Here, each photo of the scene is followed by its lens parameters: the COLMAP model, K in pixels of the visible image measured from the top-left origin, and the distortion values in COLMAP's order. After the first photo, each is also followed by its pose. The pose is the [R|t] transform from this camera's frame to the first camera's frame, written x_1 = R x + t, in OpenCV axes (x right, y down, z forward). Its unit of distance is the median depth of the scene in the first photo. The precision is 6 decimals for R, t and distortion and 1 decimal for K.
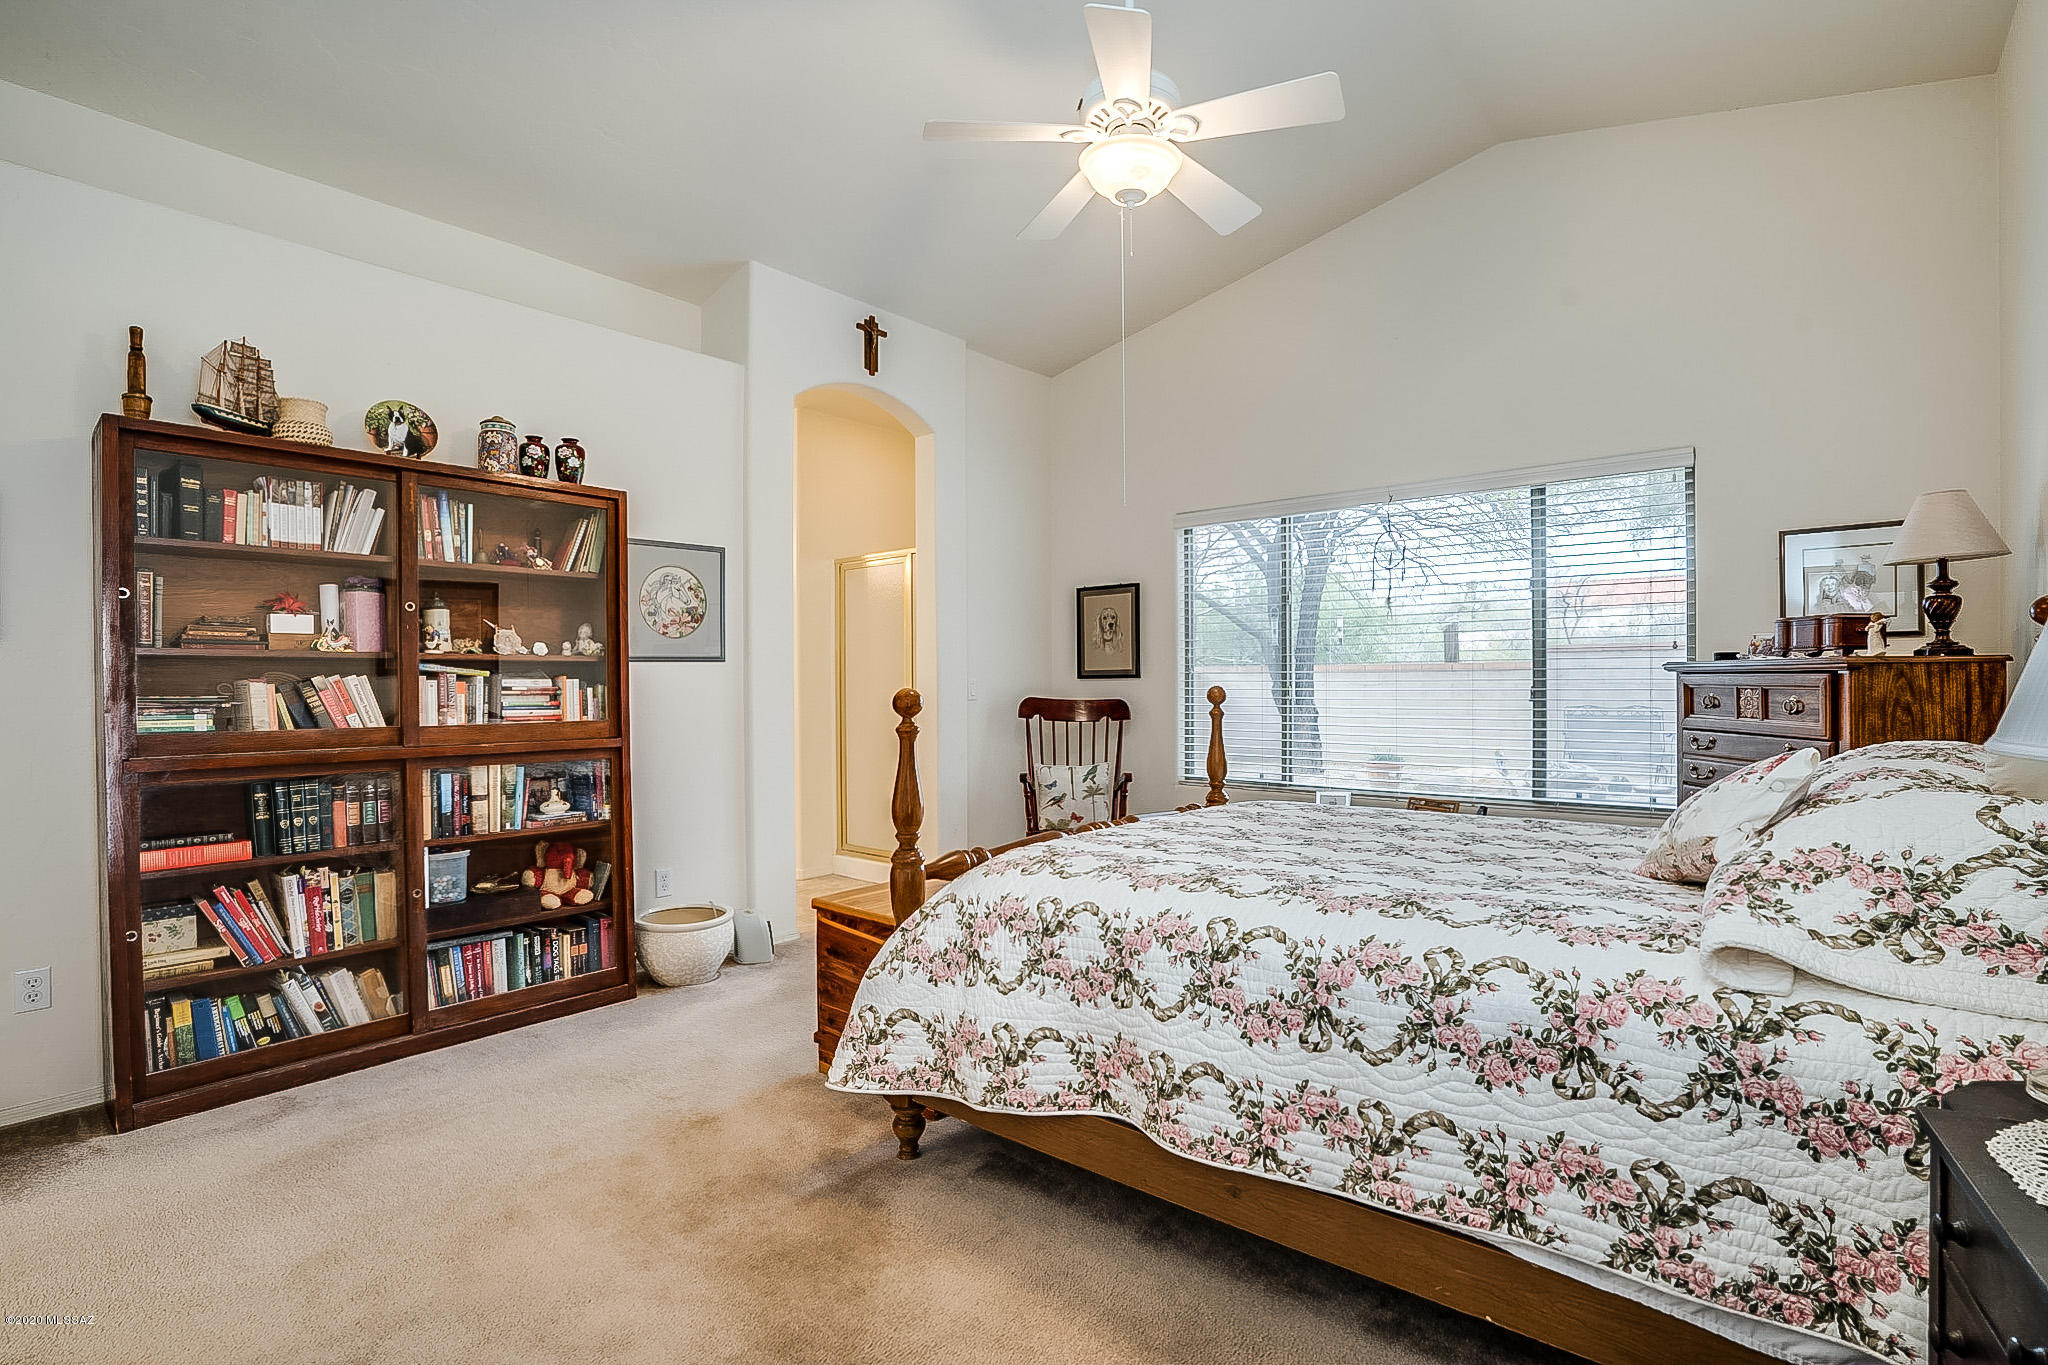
lens RADIAL K [[954.7, 0, 1034.5], [0, 954.7, 686.3], [0, 0, 1]] dist [-0.045292, 0.008117]
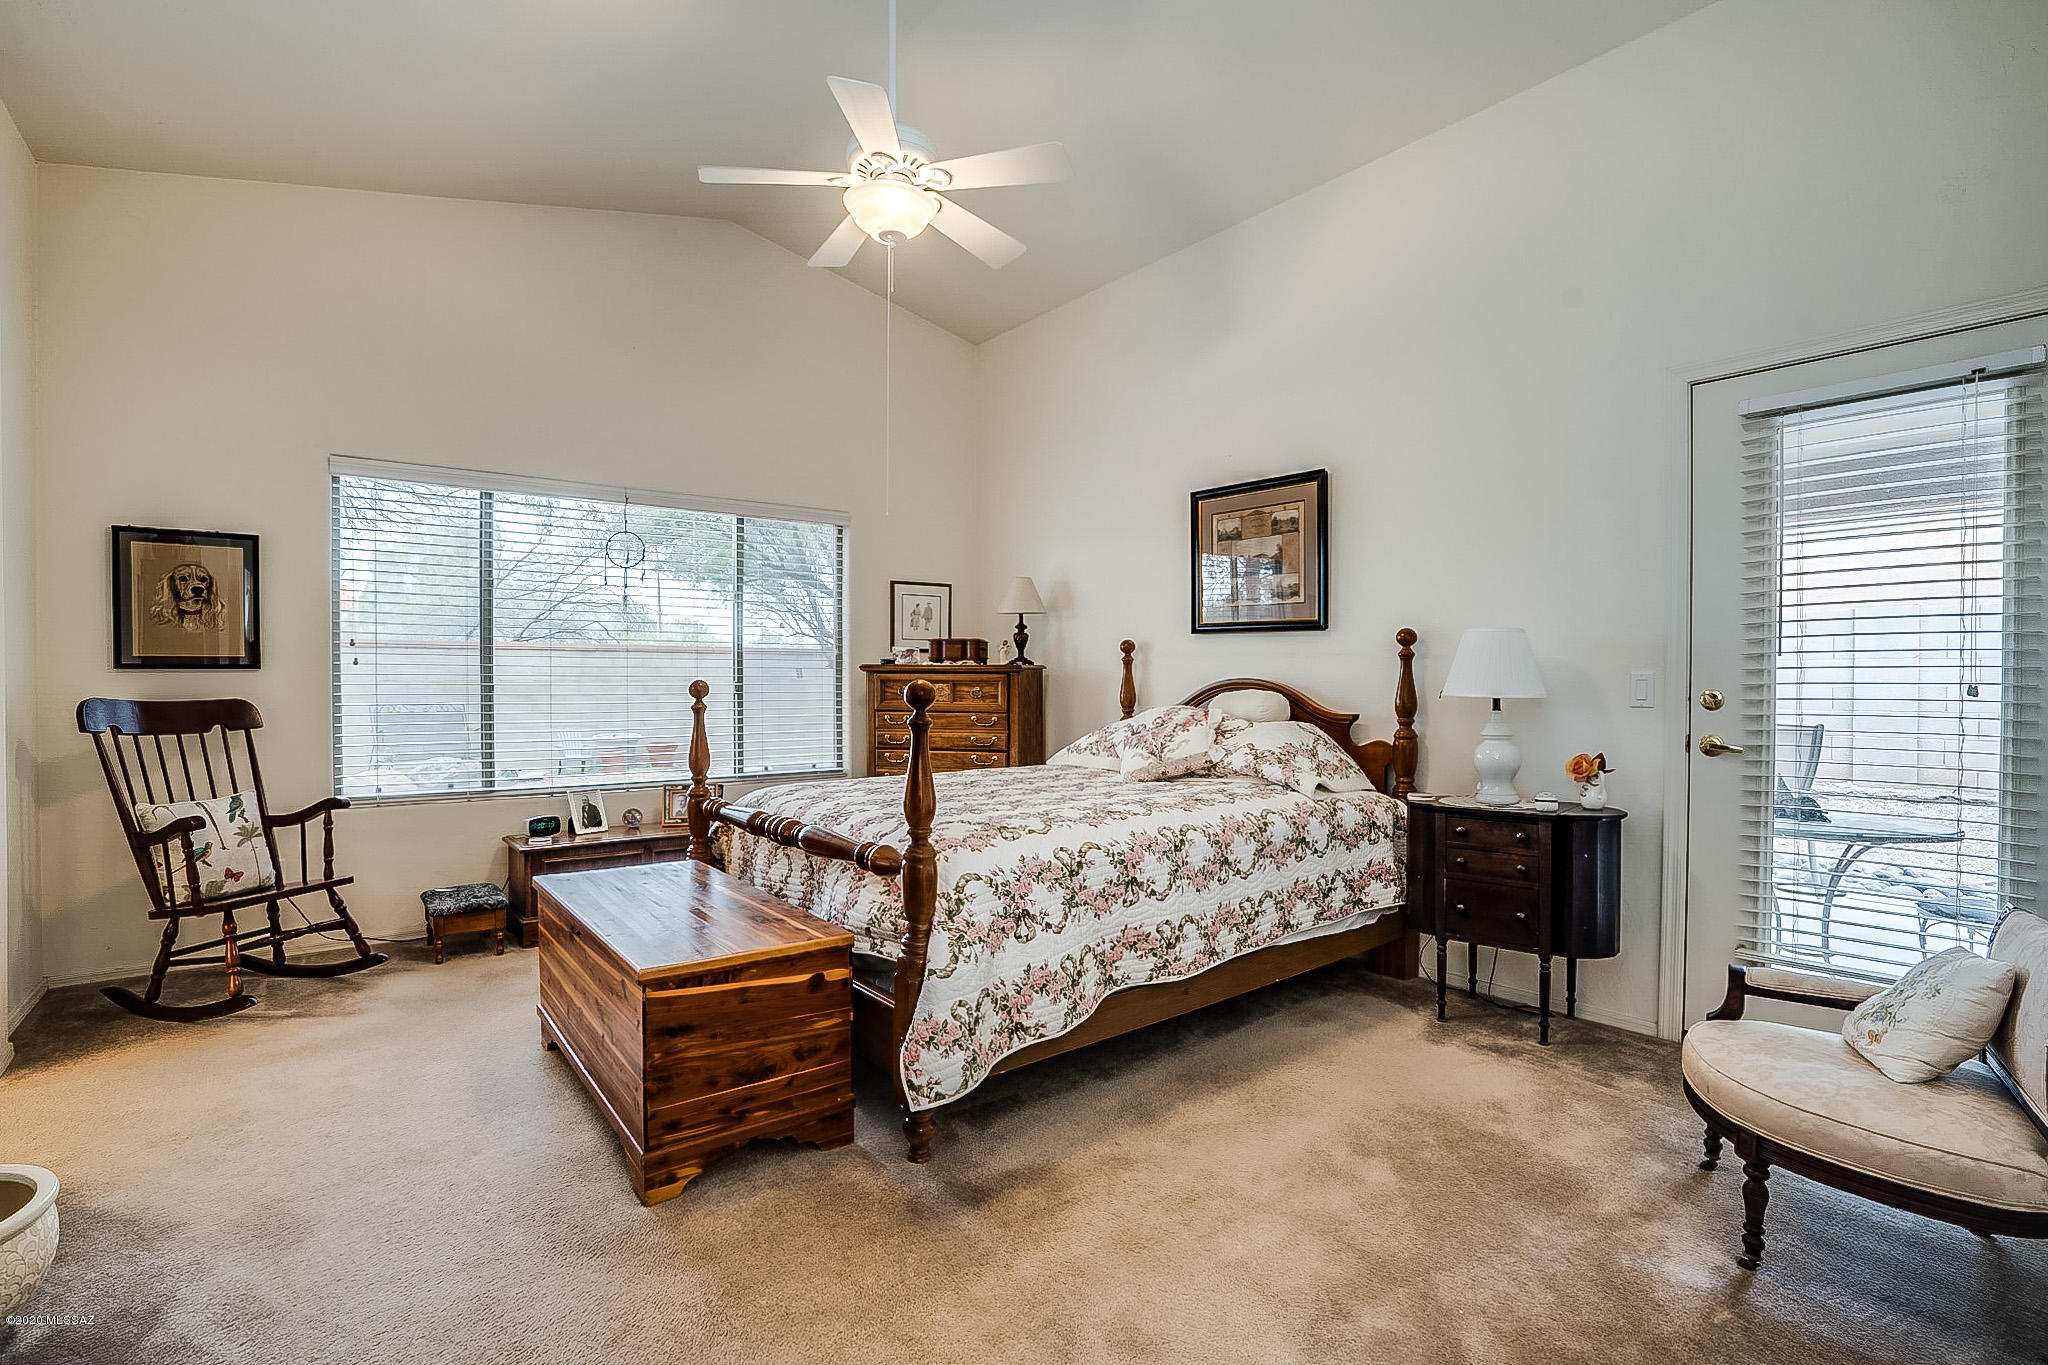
lens RADIAL K [[954.7, 0, 1040.4], [0, 954.7, 683.1], [0, 0, 1]] dist [-0.045292, 0.008117]
pose [[0.195836, -0.000104, 0.980637, -1.164981], [0.000673, 1.000000, -0.000028, 0.005183], [-0.980636, 0.000665, 0.195836, 0.748458]]
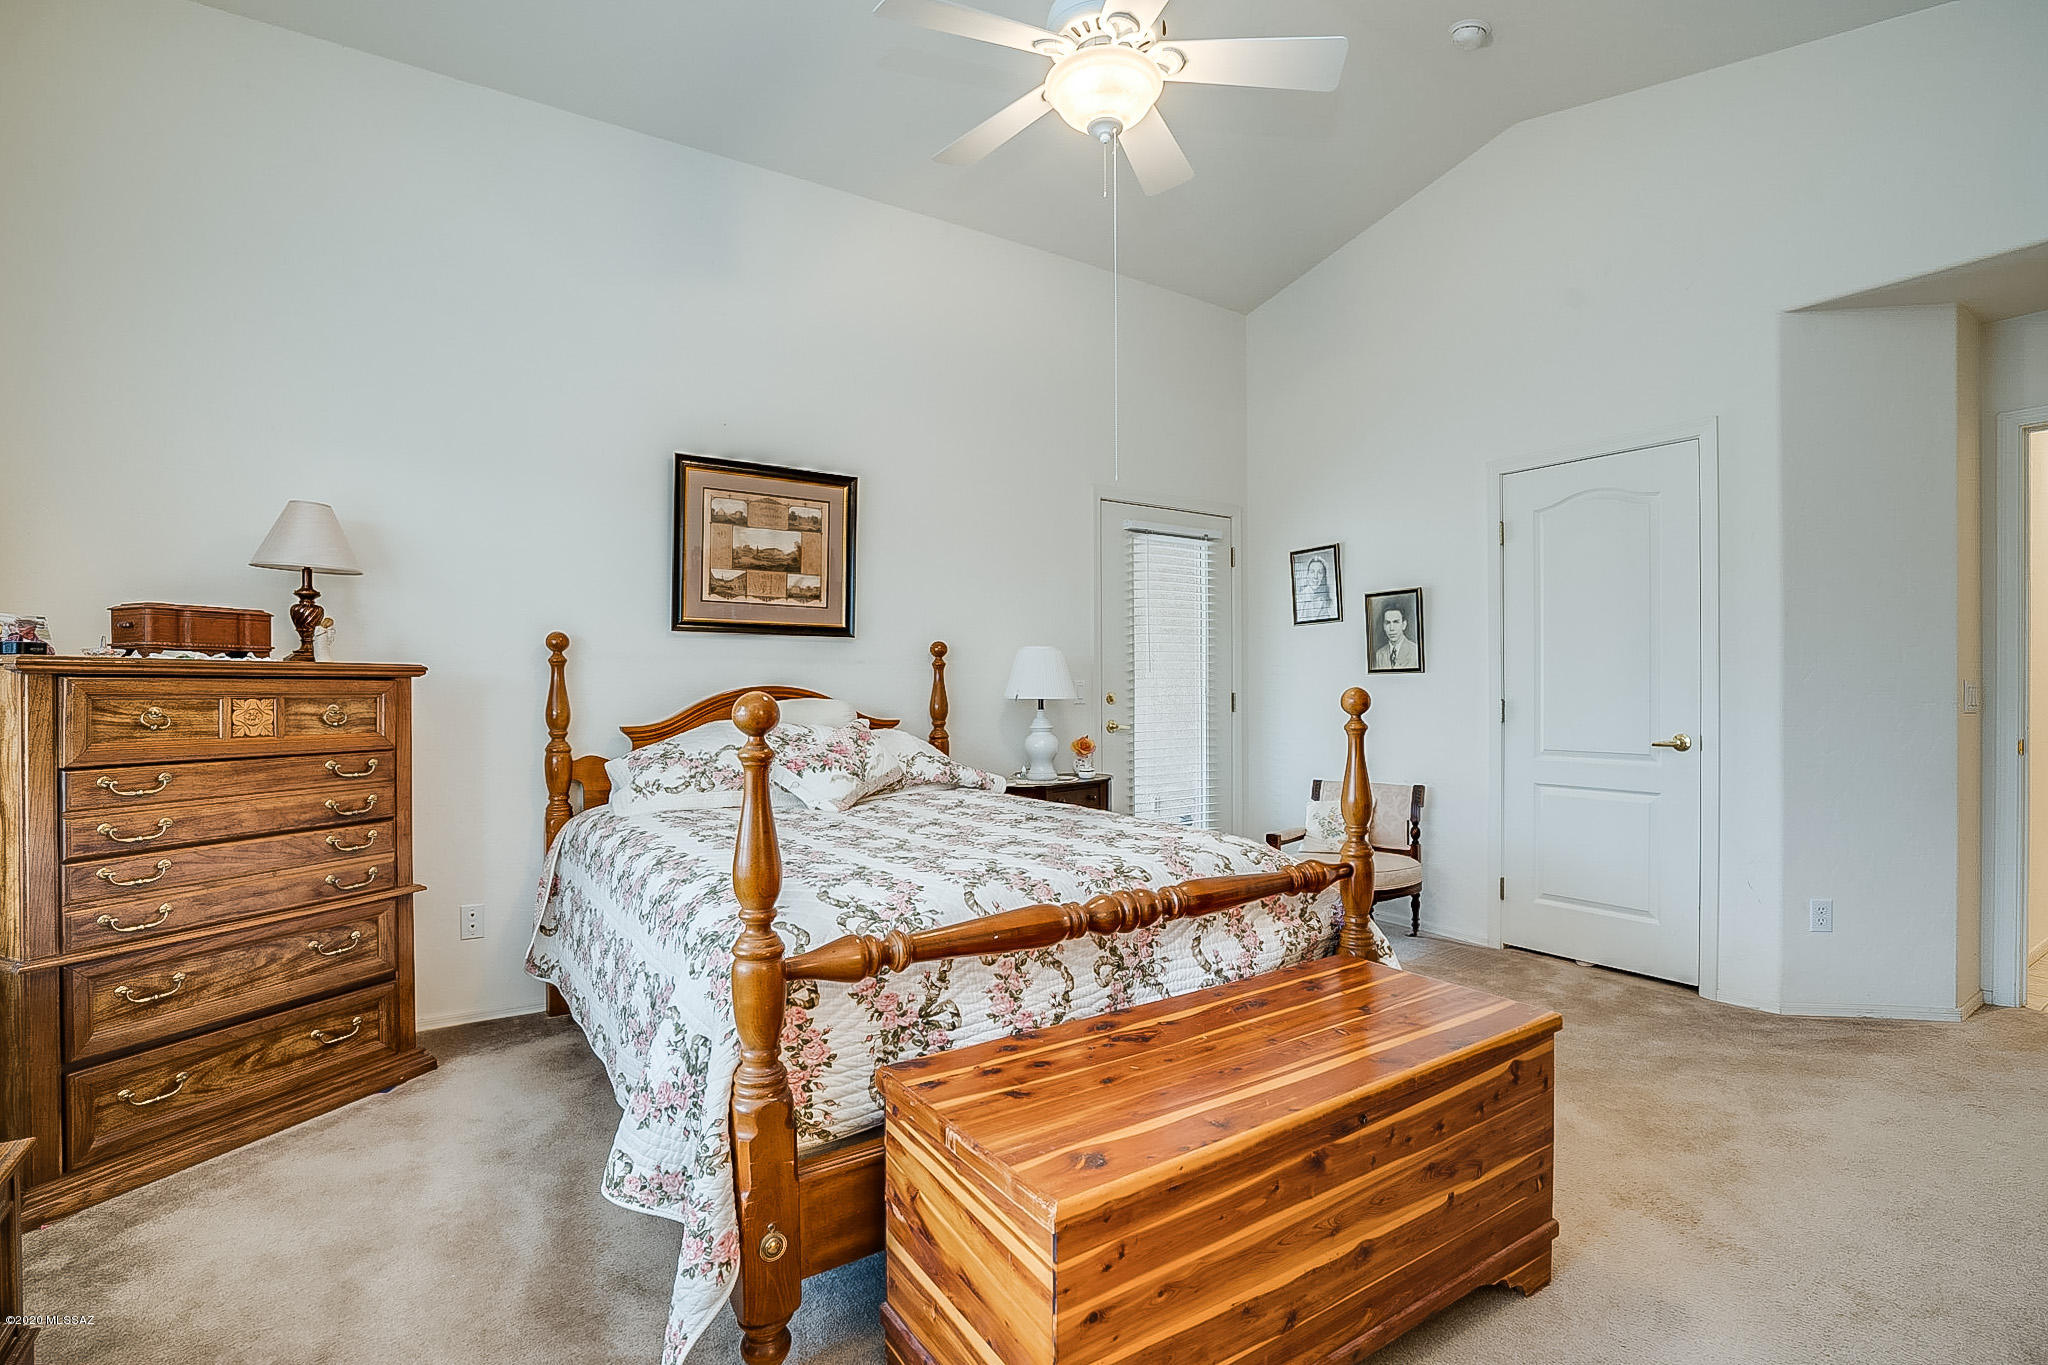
lens RADIAL K [[954.7, 0, 1028.8], [0, 954.7, 682.1], [0, 0, 1]] dist [-0.045292, 0.008117]
pose [[-0.960362, 0.010387, 0.278563, -0.080867], [0.010057, 0.999946, -0.002614, -0.002857], [-0.278575, 0.000292, -0.960414, 2.268948]]
